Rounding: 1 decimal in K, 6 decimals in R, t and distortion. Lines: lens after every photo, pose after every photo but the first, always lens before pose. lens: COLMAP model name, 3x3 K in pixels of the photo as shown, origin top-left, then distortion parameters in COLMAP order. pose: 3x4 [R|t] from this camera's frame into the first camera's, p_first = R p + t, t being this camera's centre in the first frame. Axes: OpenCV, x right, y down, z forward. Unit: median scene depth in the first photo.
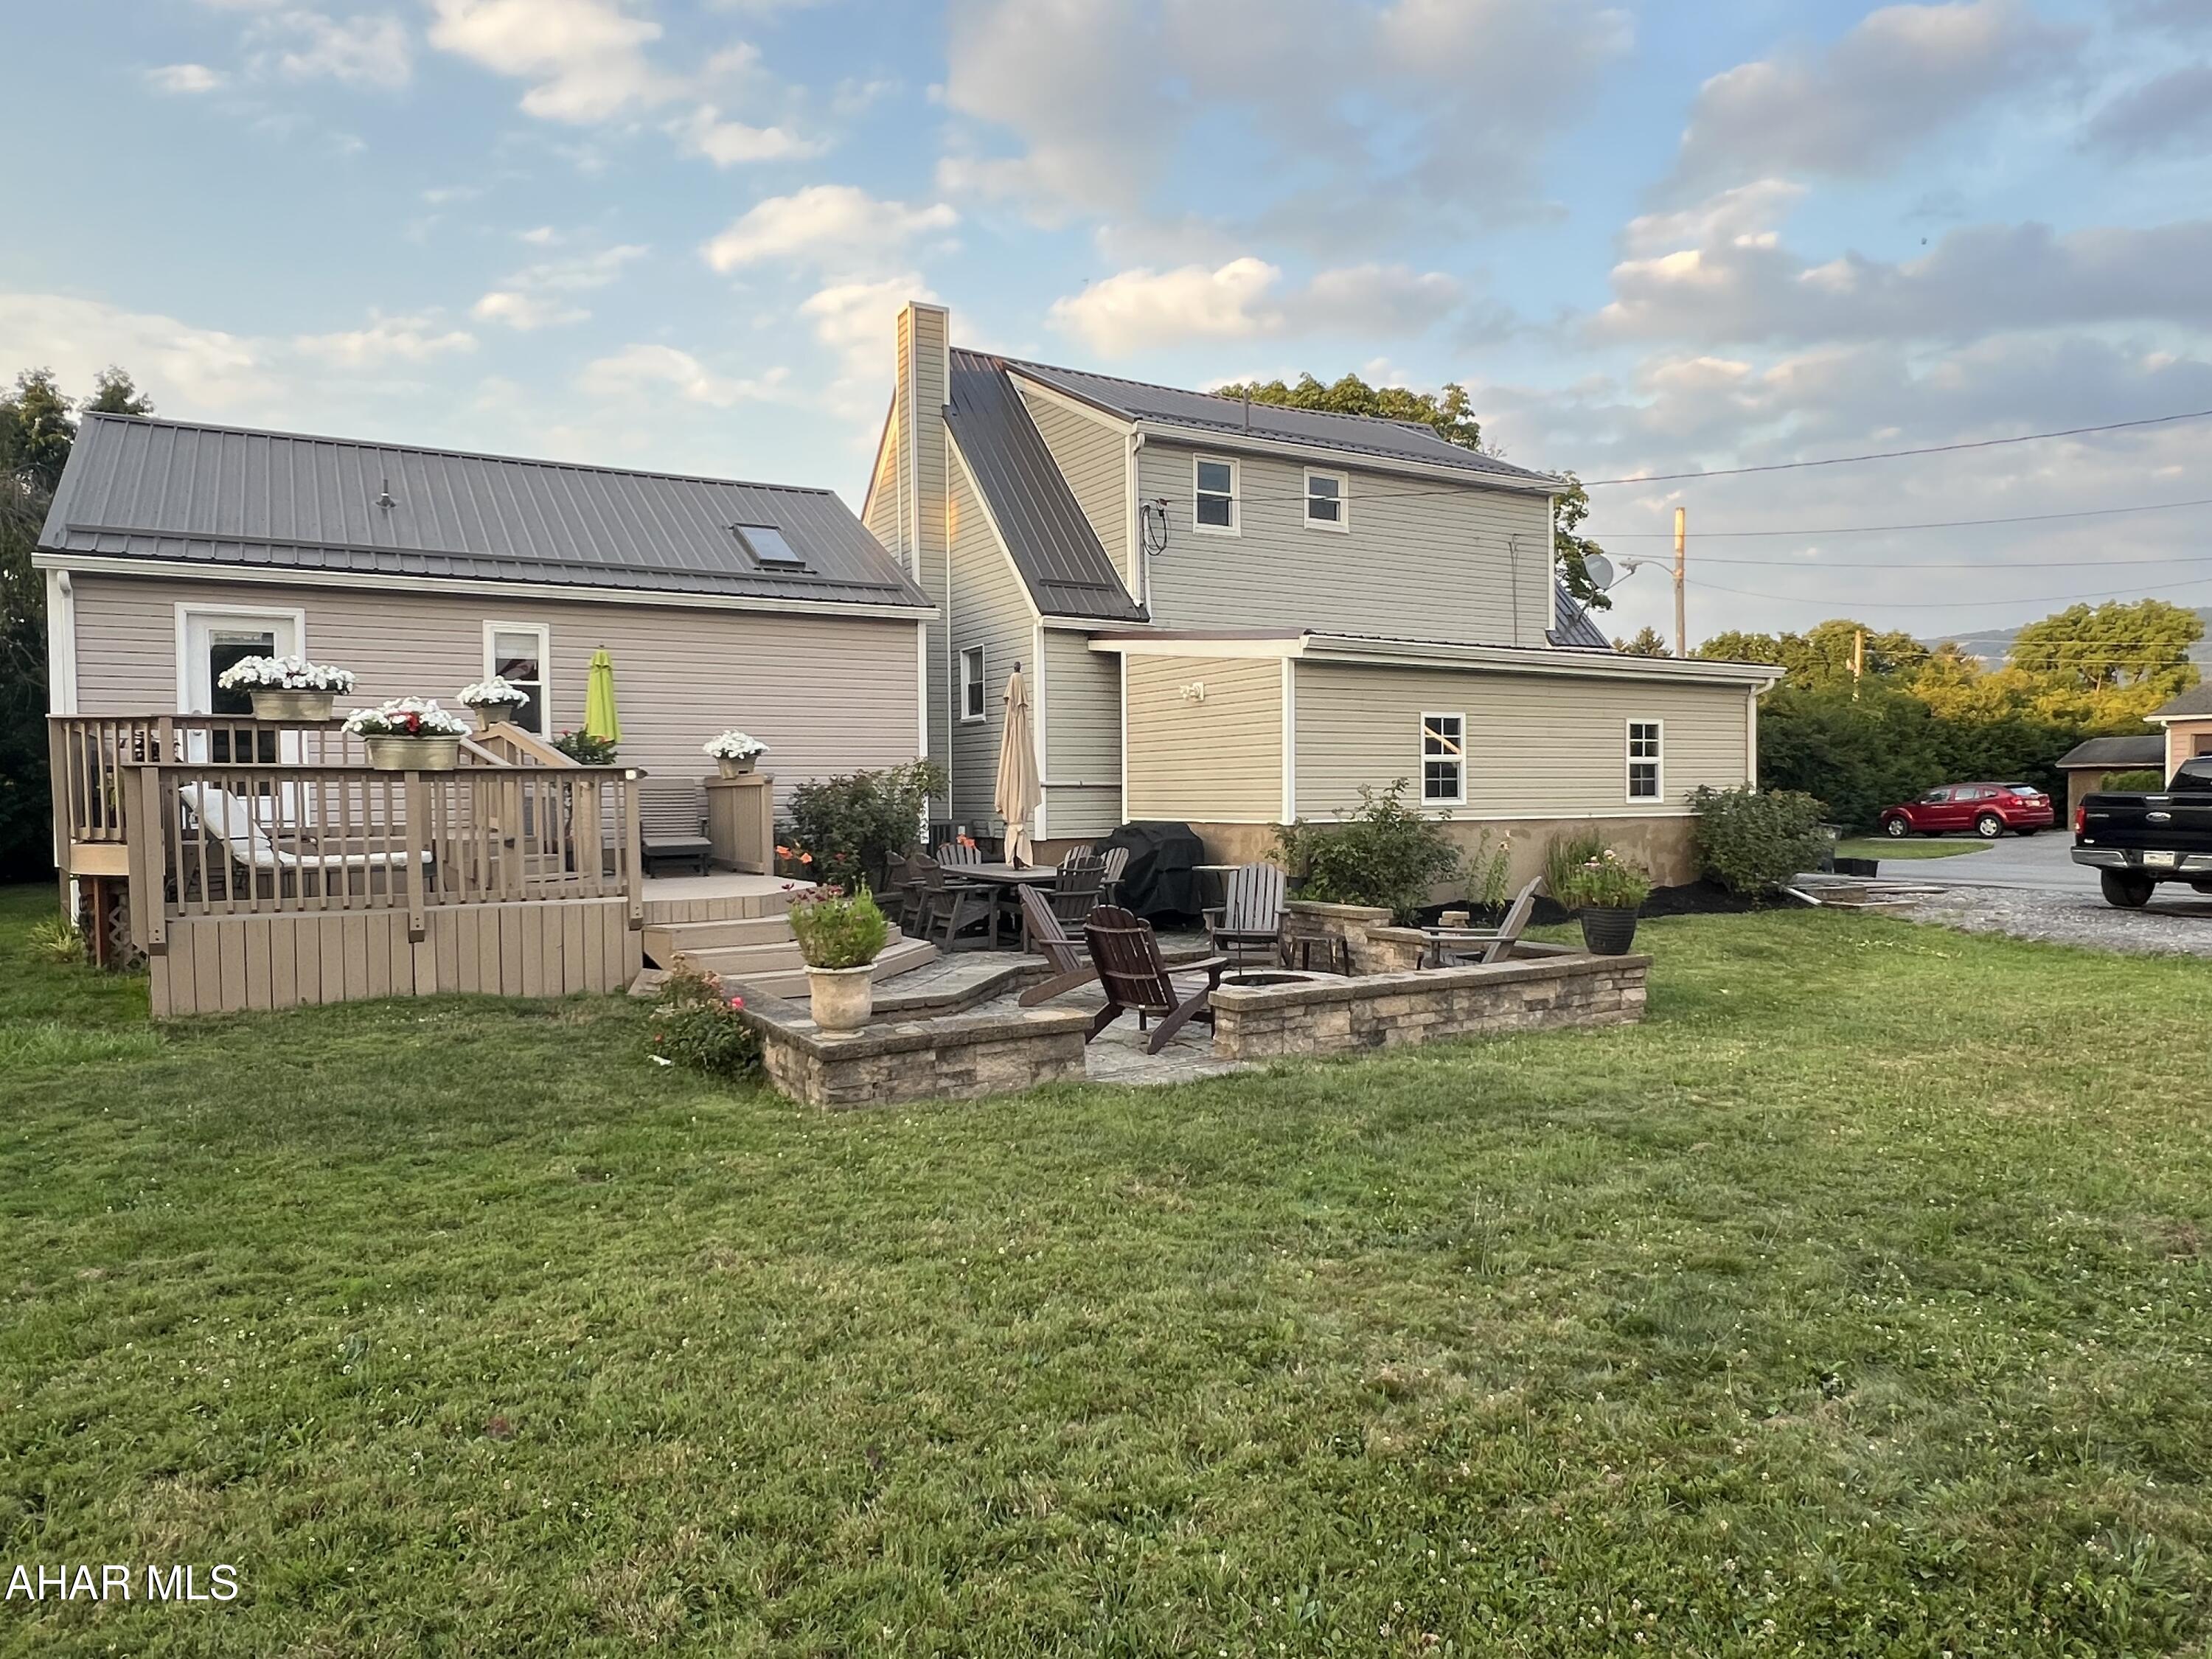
lens RADIAL K [[1402.2, 0, 1114.7], [0, 1402.2, 829.2], [0, 0, 1]] dist [0.001245, -0.004300]
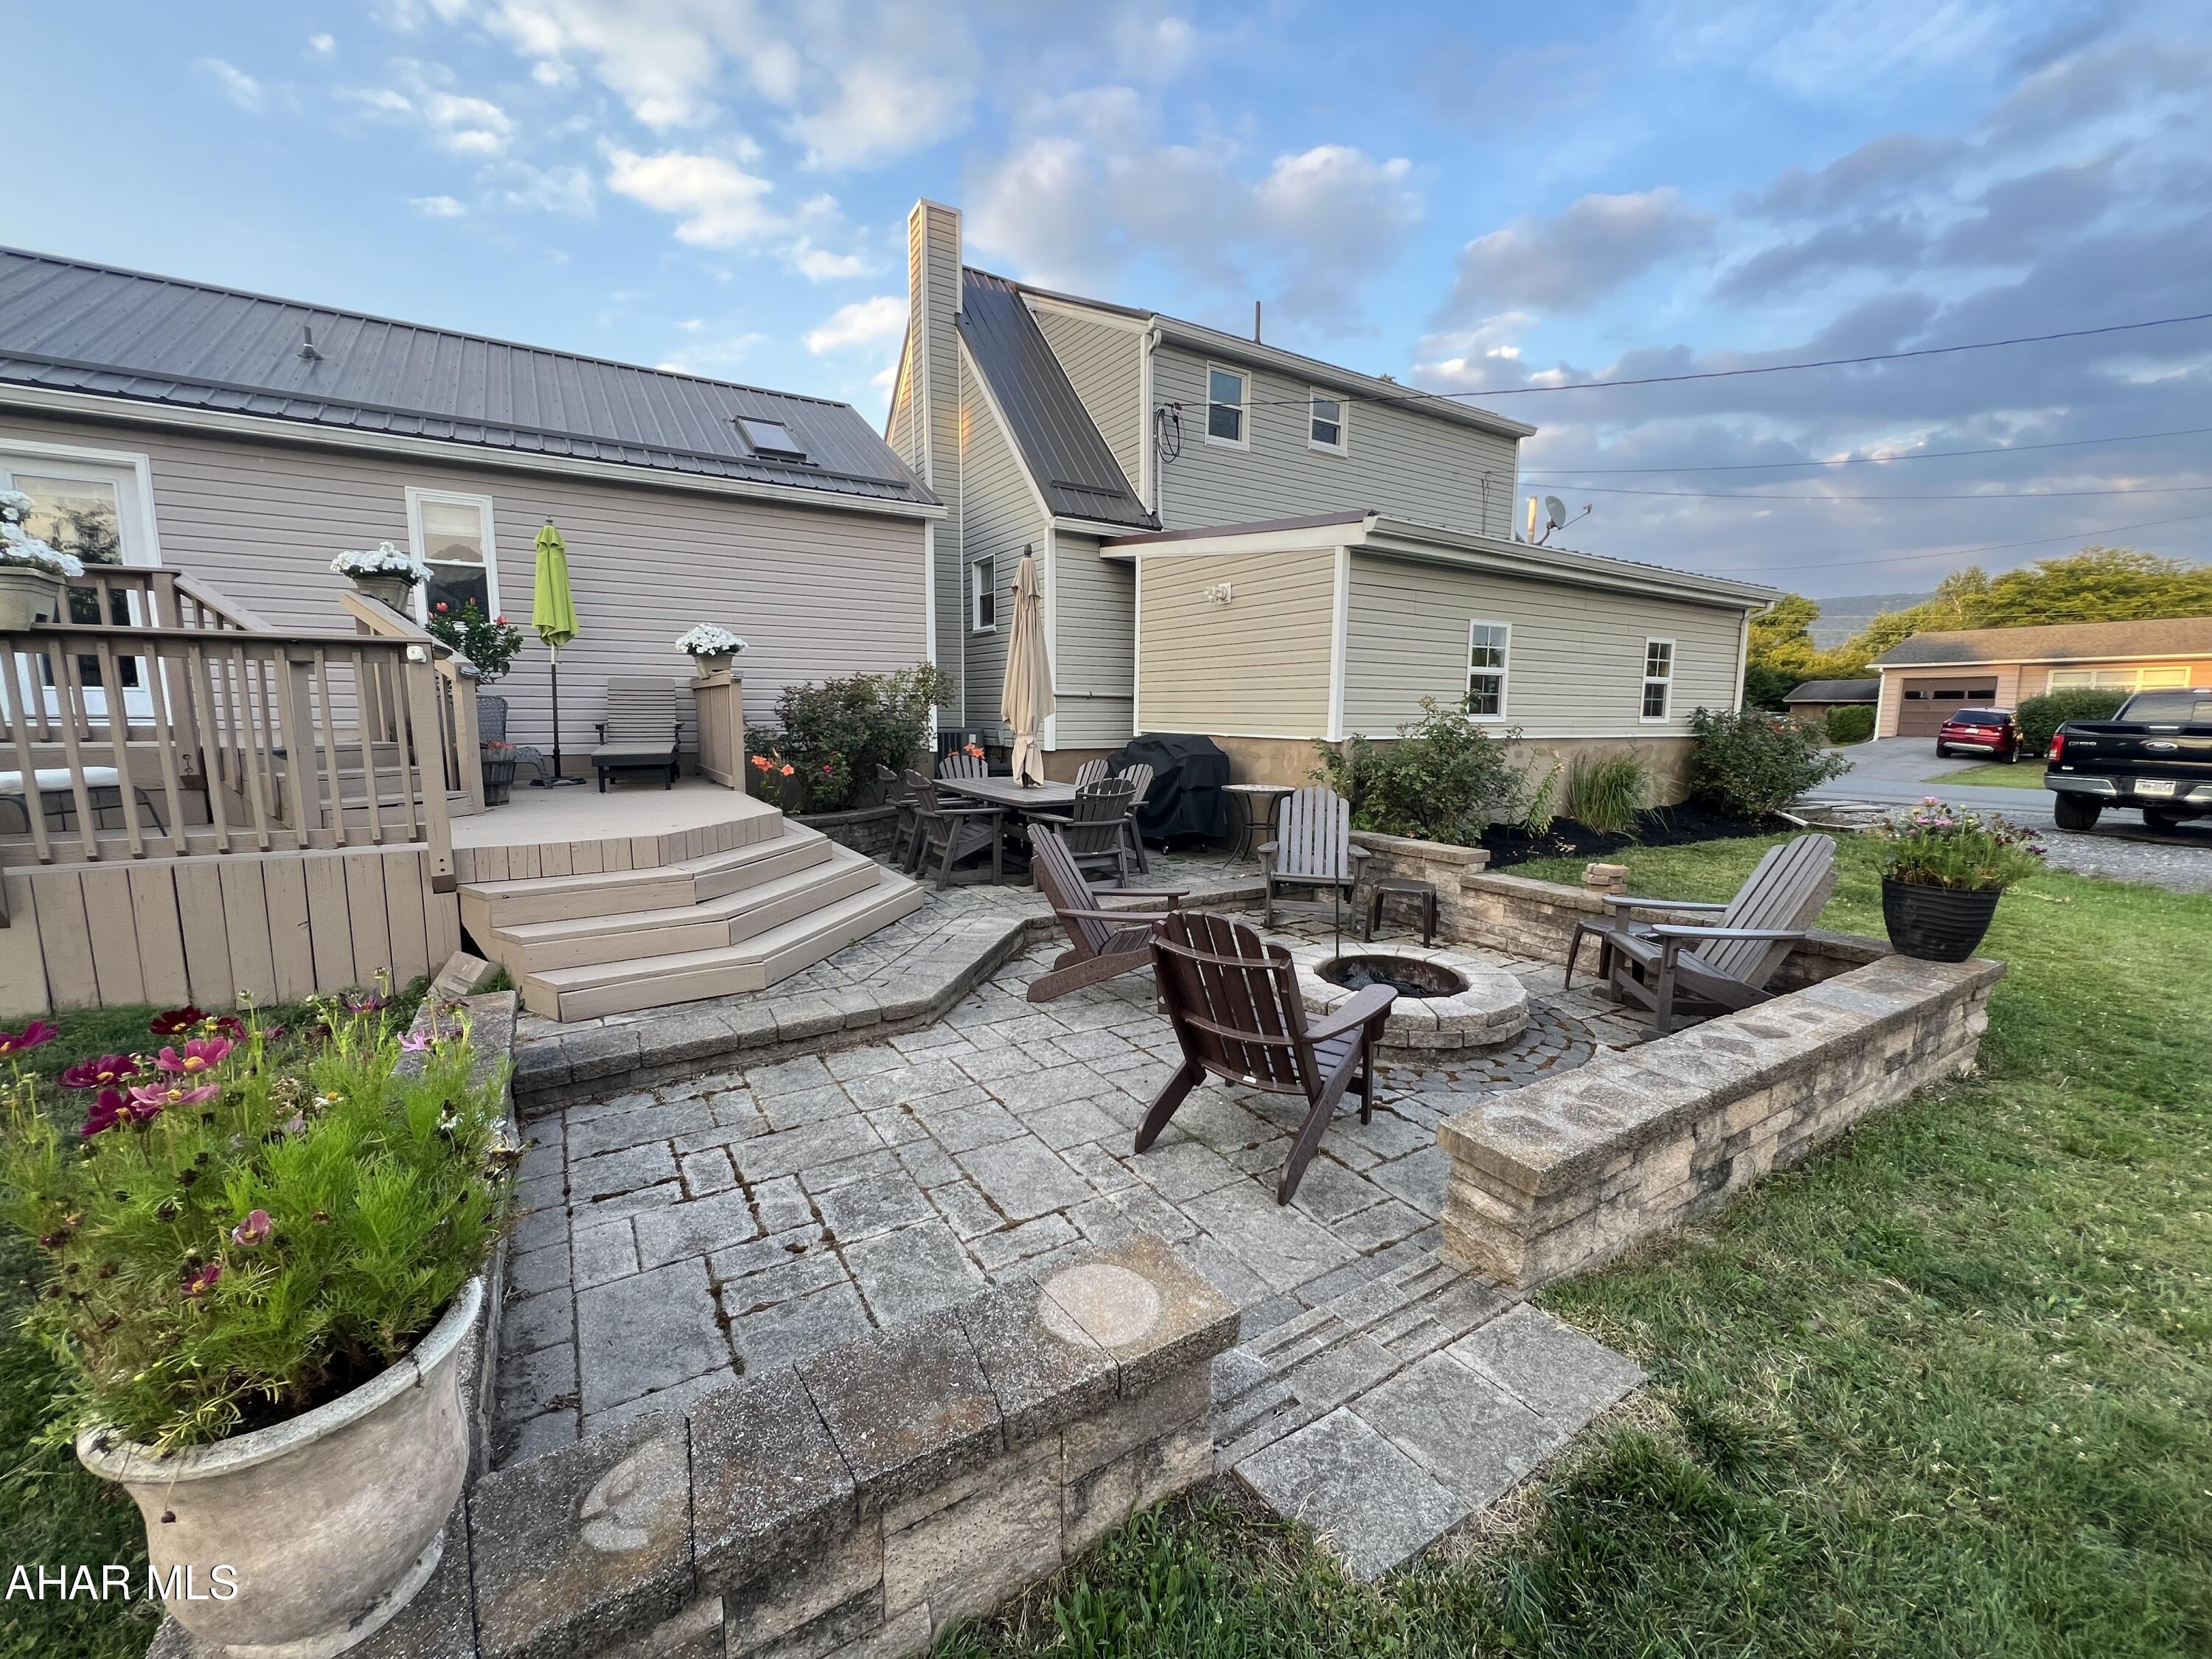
lens RADIAL K [[891.3, 0, 1110.9], [0, 891.3, 827.0], [0, 0, 1]] dist [-0.004611, 0.000654]
pose [[0.999559, 0.014216, 0.026070, -0.024501], [-0.016863, 0.994401, 0.104322, -0.004630], [-0.024441, -0.104715, 0.994202, 0.352066]]
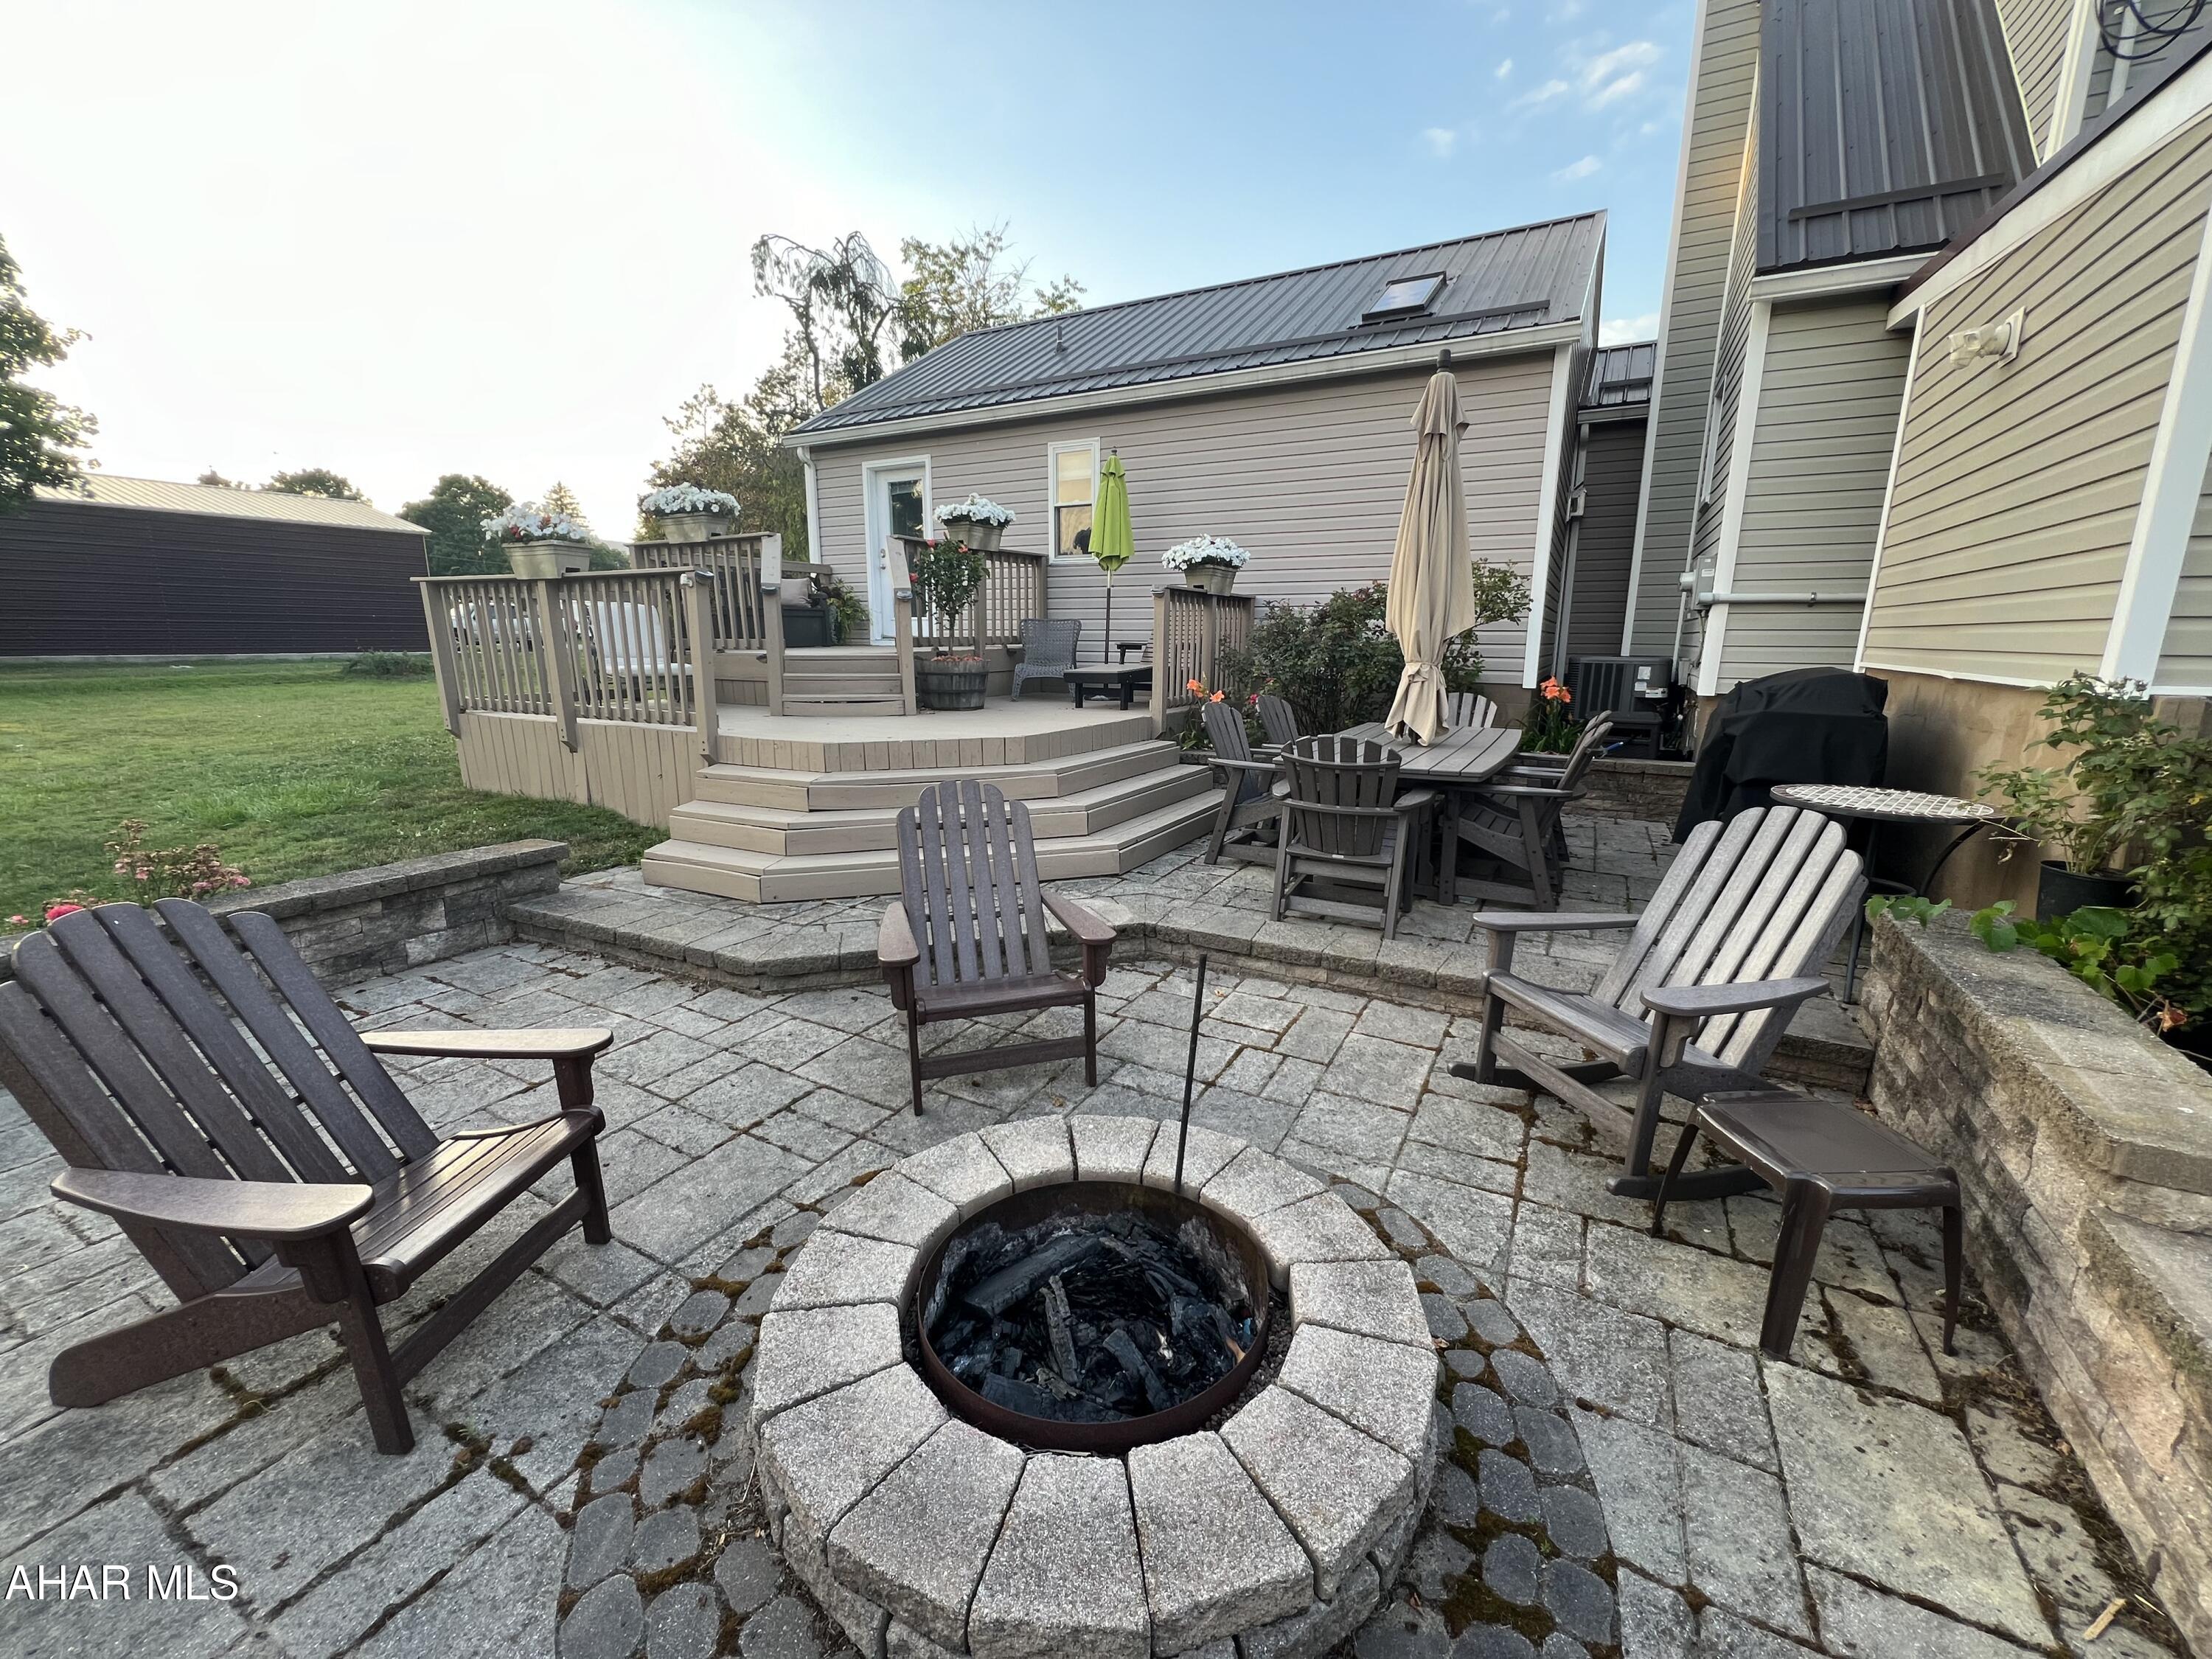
lens RADIAL K [[891.3, 0, 1100.8], [0, 891.3, 826.4], [0, 0, 1]] dist [-0.004611, 0.000654]
pose [[0.503168, 0.193334, -0.842285, 0.144989], [-0.031439, 0.978104, 0.205728, -0.007237], [0.863617, -0.077035, 0.498229, 0.565274]]
